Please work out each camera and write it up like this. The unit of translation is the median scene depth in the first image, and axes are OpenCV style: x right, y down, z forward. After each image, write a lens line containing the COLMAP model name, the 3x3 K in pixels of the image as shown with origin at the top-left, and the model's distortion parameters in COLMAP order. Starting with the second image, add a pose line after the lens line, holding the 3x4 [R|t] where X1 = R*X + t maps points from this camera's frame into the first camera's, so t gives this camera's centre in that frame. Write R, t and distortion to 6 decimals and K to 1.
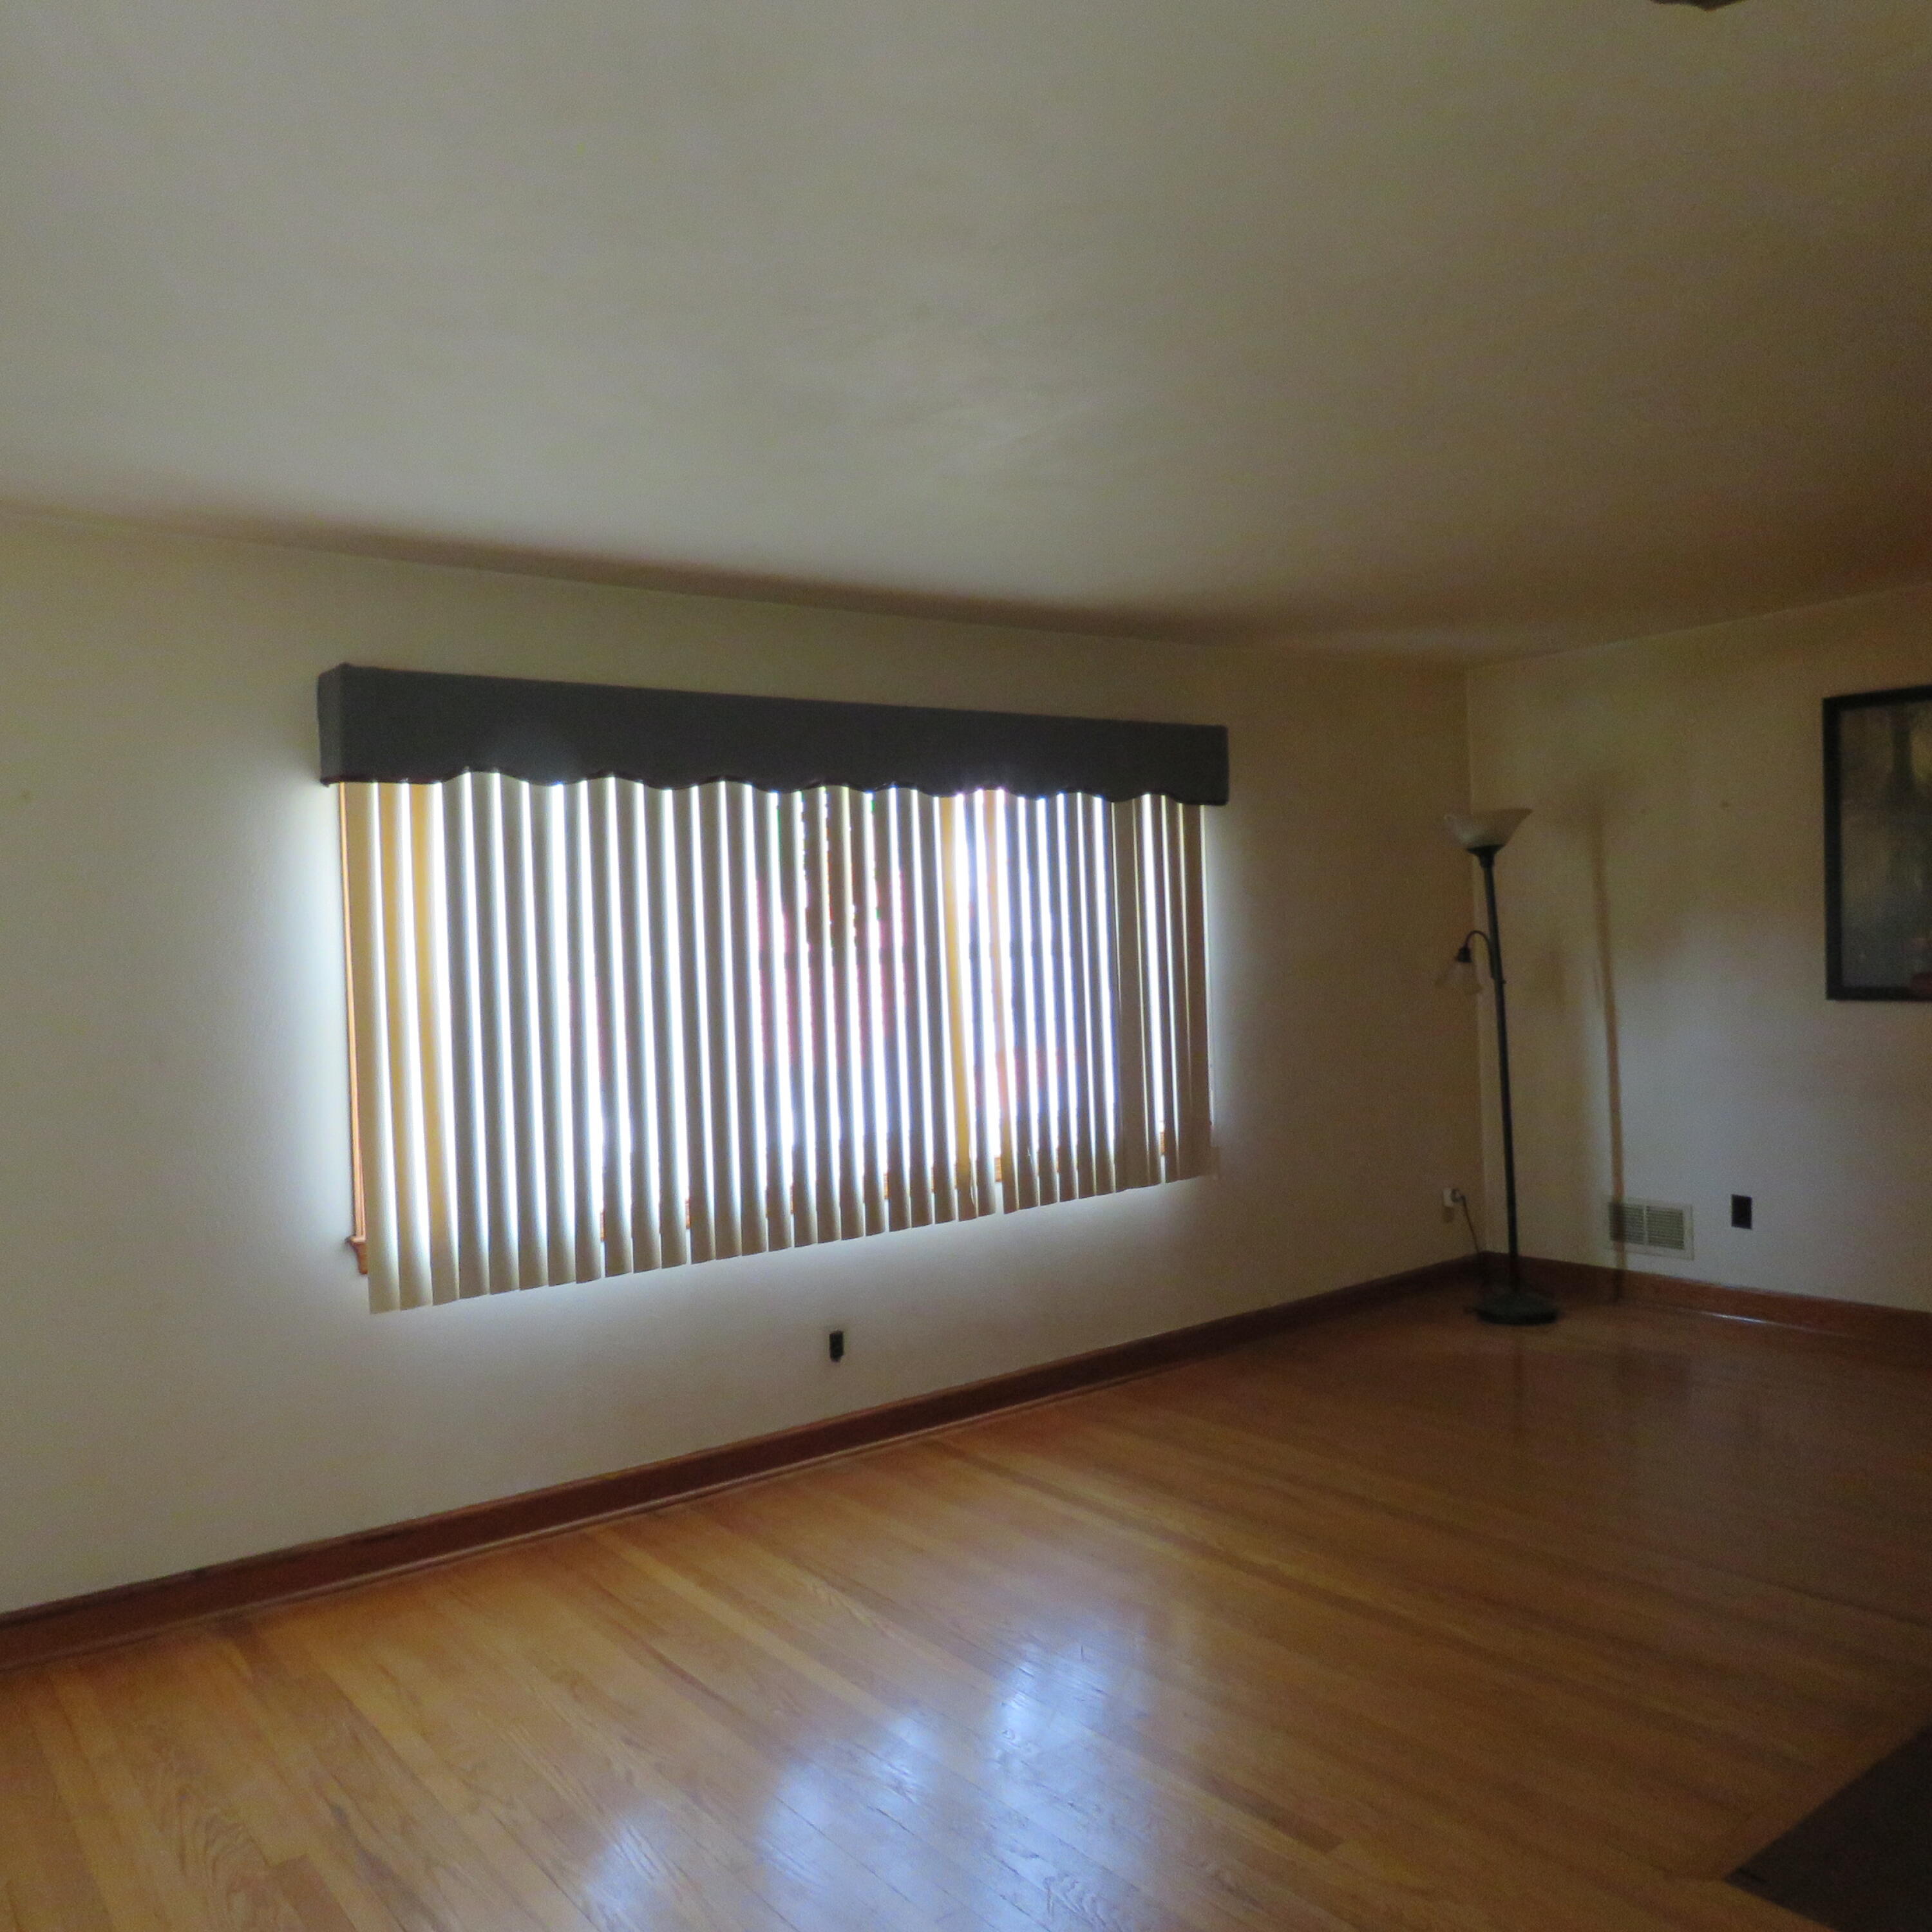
lens RADIAL K [[1616.8, 0, 966.6], [0, 1616.8, 984.3], [0, 0, 1]] dist [-0.033272, 0.025590]
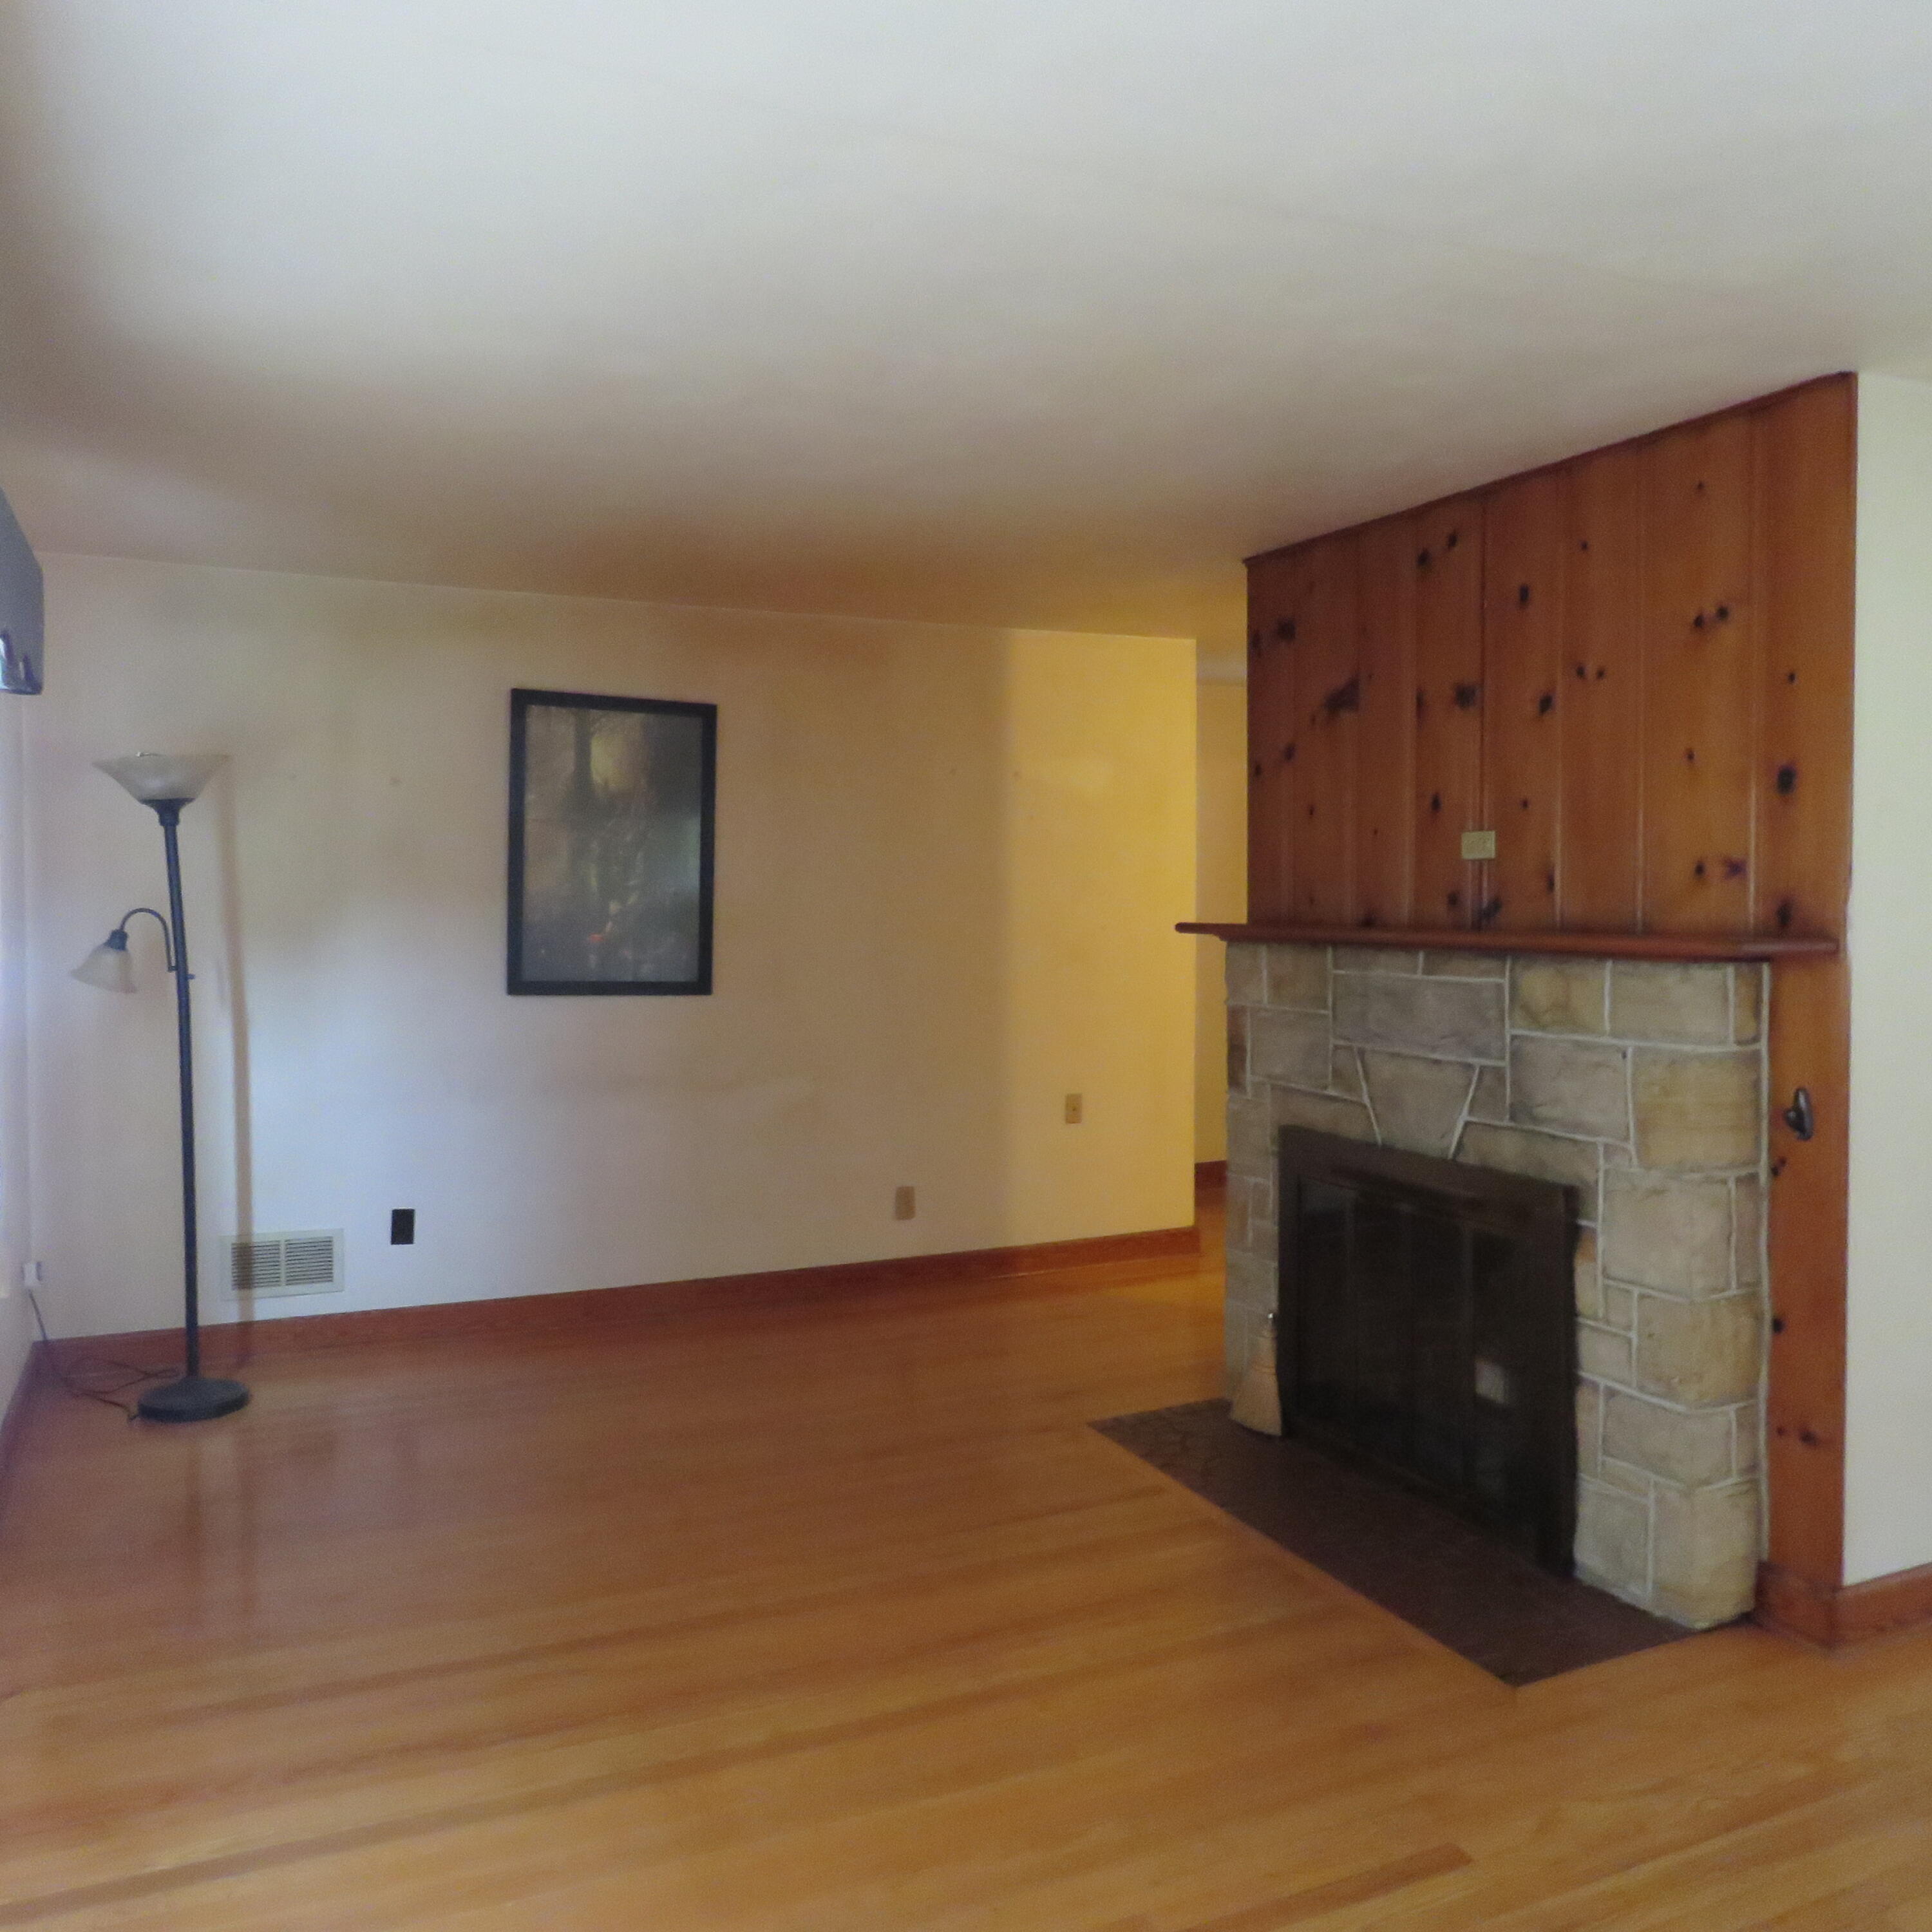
lens RADIAL K [[1616.8, 0, 966.6], [0, 1616.8, 984.3], [0, 0, 1]] dist [-0.033272, 0.025590]
pose [[0.201910, -0.004562, 0.979394, -0.344471], [0.005522, 0.999979, 0.003520, 0.001327], [-0.979389, 0.004697, 0.201931, 0.480798]]
